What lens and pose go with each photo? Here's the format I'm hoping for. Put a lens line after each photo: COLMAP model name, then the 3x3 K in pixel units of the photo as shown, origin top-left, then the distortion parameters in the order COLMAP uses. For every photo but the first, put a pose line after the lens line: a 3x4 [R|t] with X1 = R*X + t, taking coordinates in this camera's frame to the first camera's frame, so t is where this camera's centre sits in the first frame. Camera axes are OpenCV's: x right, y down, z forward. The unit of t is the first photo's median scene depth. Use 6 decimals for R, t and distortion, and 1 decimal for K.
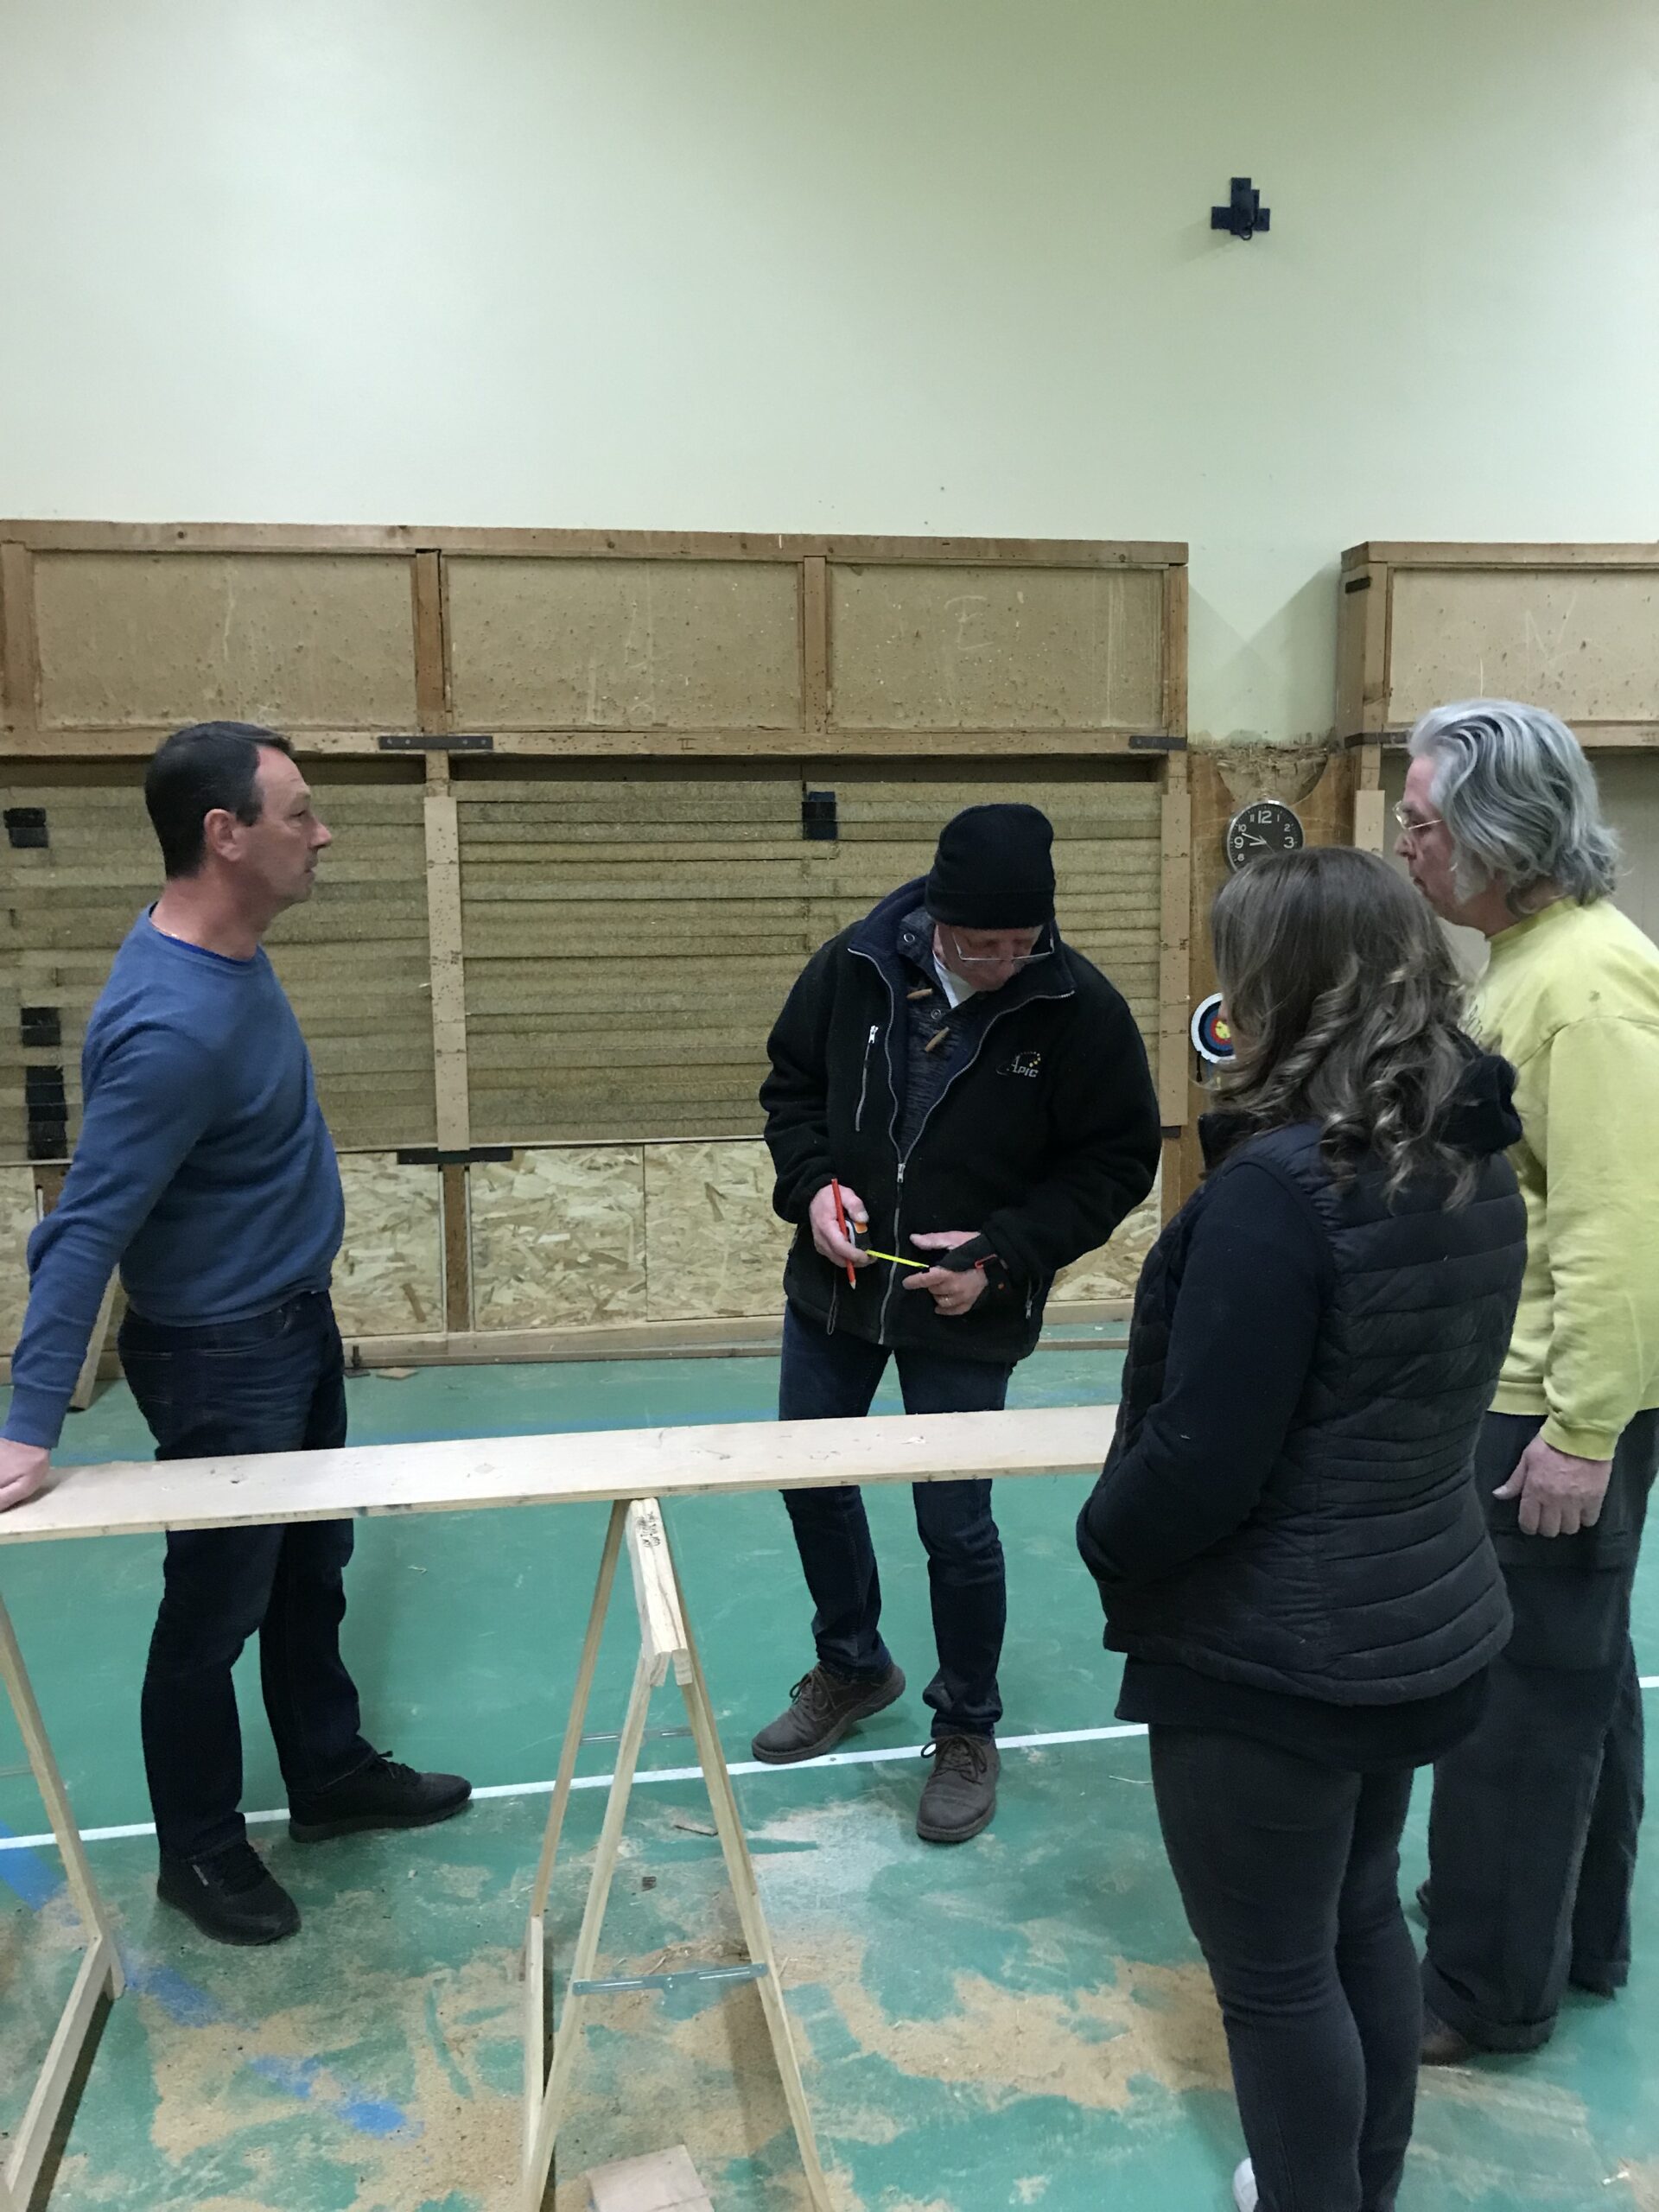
lens RADIAL K [[1793.6, 0, 829.5], [0, 1793.6, 1106.0], [0, 0, 1]] dist [0.007956, -0.010570]
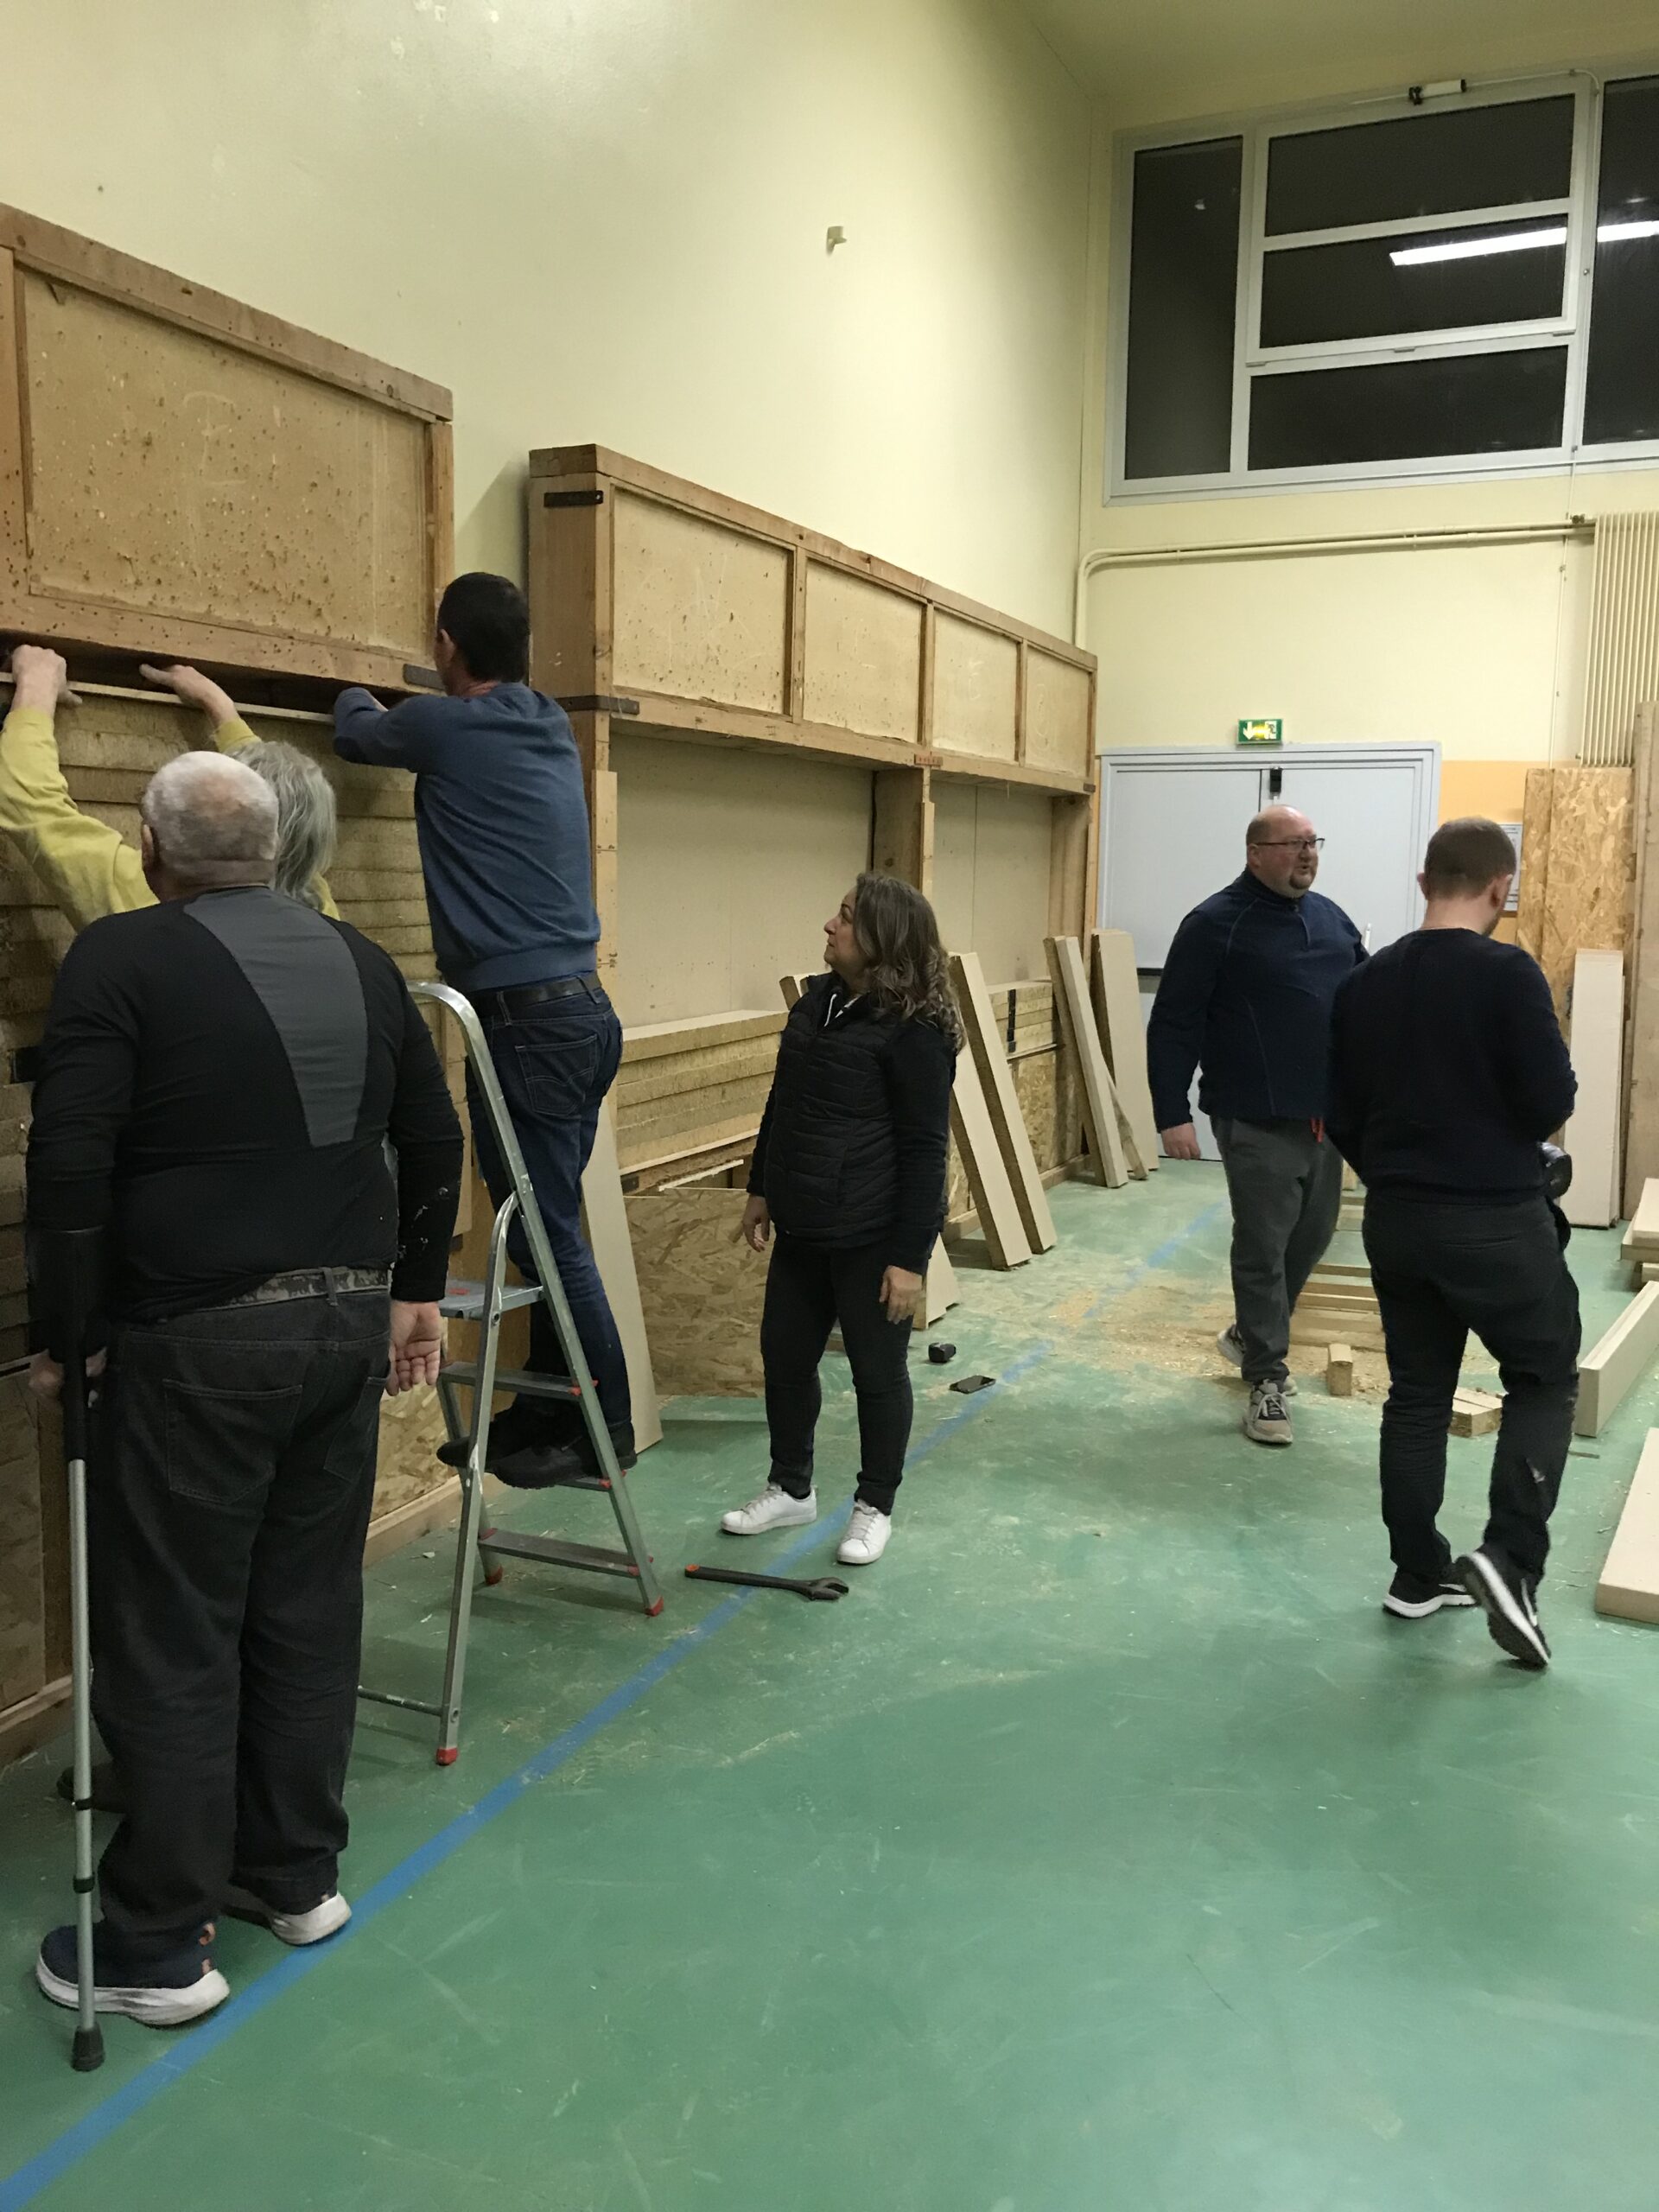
lens RADIAL K [[1776.9, 0, 829.5], [0, 1776.9, 1106.0], [0, 0, 1]] dist [0.005677, -0.026144]
pose [[0.548805, -0.092367, 0.830832, -0.316476], [0.088061, 0.994735, 0.052421, -0.066361], [-0.831299, 0.044396, 0.554049, 0.527468]]
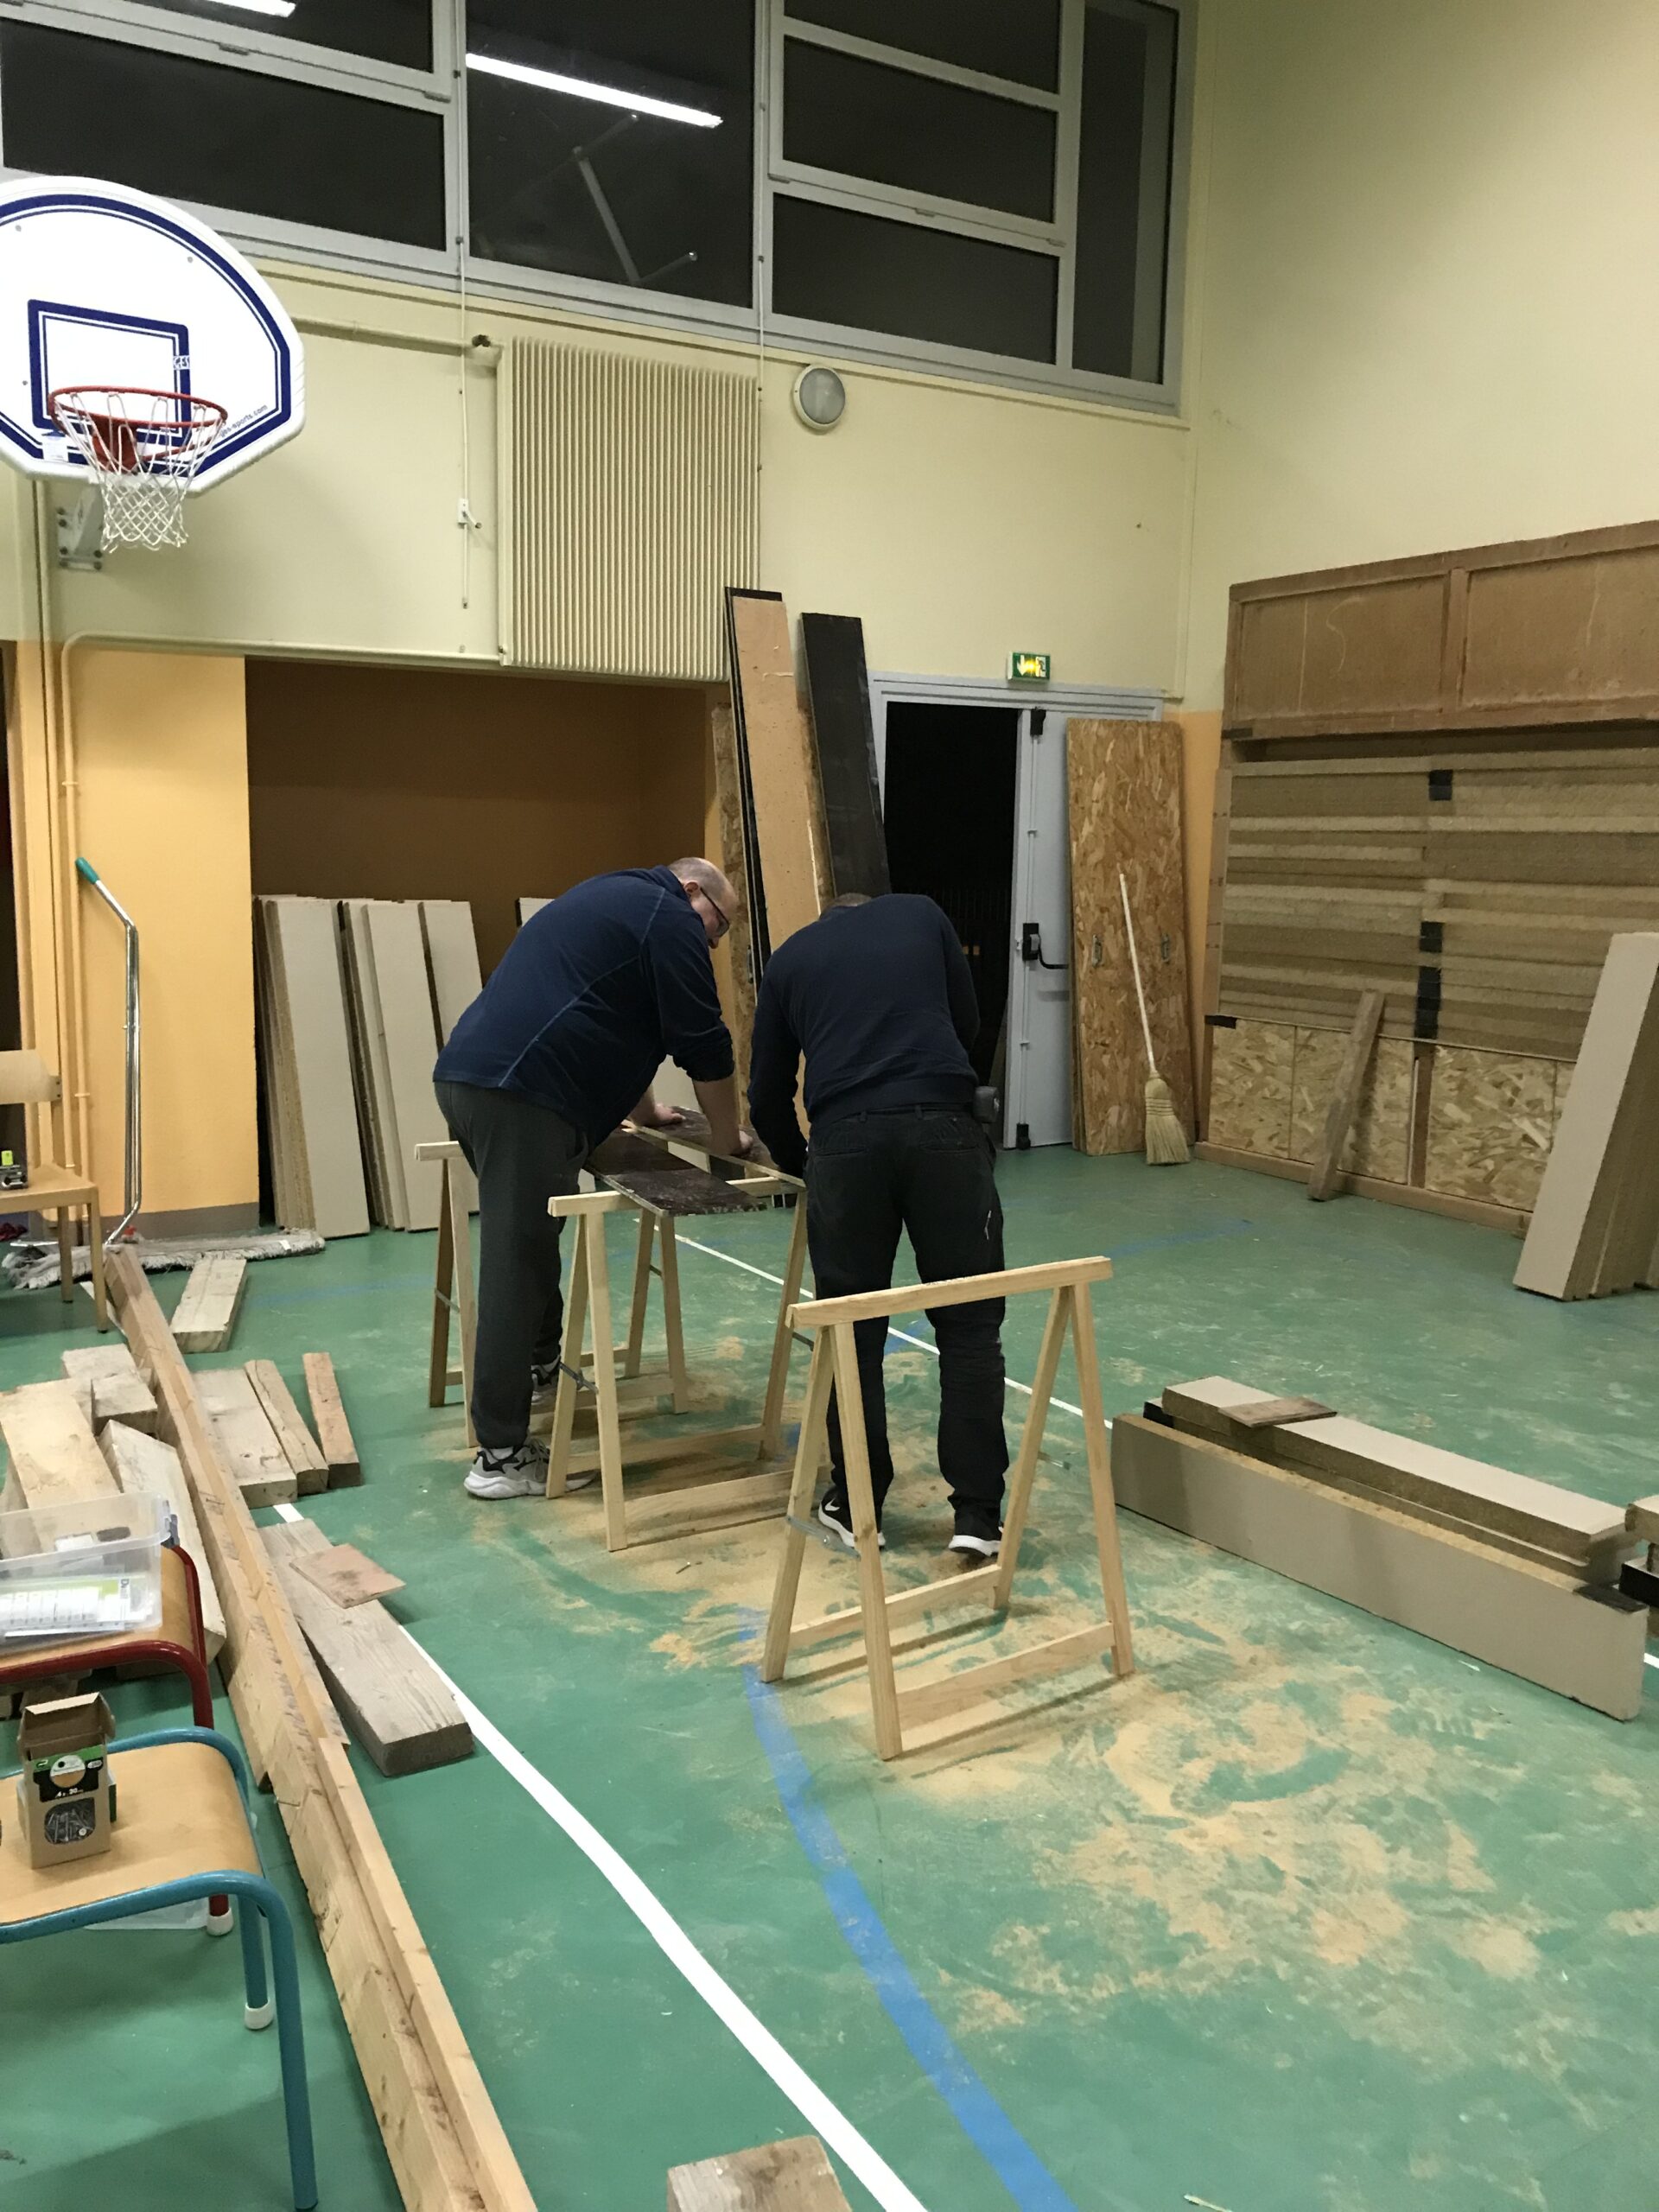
lens RADIAL K [[1776.9, 0, 829.5], [0, 1776.9, 1106.0], [0, 0, 1]] dist [0.005677, -0.026144]
pose [[0.378151, 0.162687, -0.911337, 0.568772], [-0.134944, 0.983609, 0.119595, -0.017924], [0.915856, 0.077754, 0.393906, 0.089172]]
